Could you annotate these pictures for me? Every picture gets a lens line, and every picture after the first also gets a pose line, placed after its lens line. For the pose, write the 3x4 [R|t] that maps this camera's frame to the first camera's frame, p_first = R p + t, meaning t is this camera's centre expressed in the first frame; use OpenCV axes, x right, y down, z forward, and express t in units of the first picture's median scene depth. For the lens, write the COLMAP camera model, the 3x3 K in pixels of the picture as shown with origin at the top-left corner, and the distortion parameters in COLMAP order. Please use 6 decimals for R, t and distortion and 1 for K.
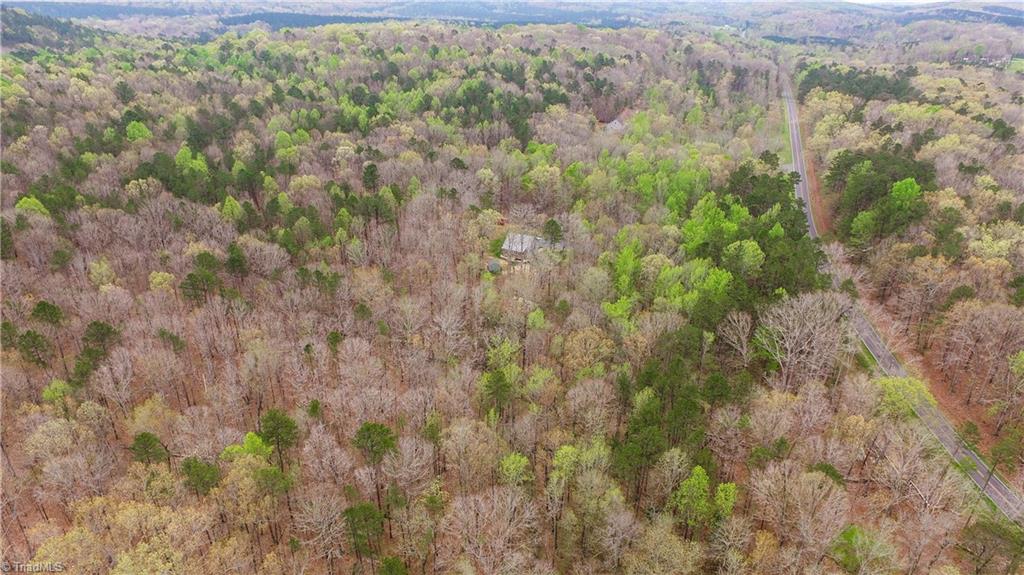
lens RADIAL K [[638.2, 0, 512.0], [0, 638.2, 287.5], [0, 0, 1]] dist [-0.121197, 0.099219]
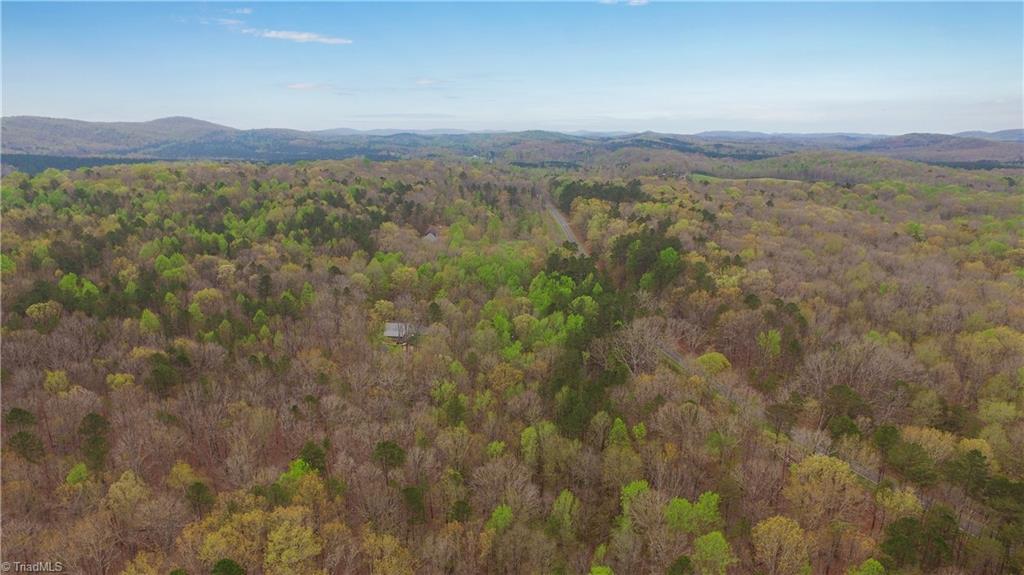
lens RADIAL K [[638.2, 0, 512.0], [0, 638.2, 287.5], [0, 0, 1]] dist [-0.121197, 0.099219]
pose [[0.923556, -0.095213, 0.371454, -0.181444], [0.166697, 0.972053, -0.165301, 0.069623], [-0.345335, 0.214585, 0.913618, -0.148790]]
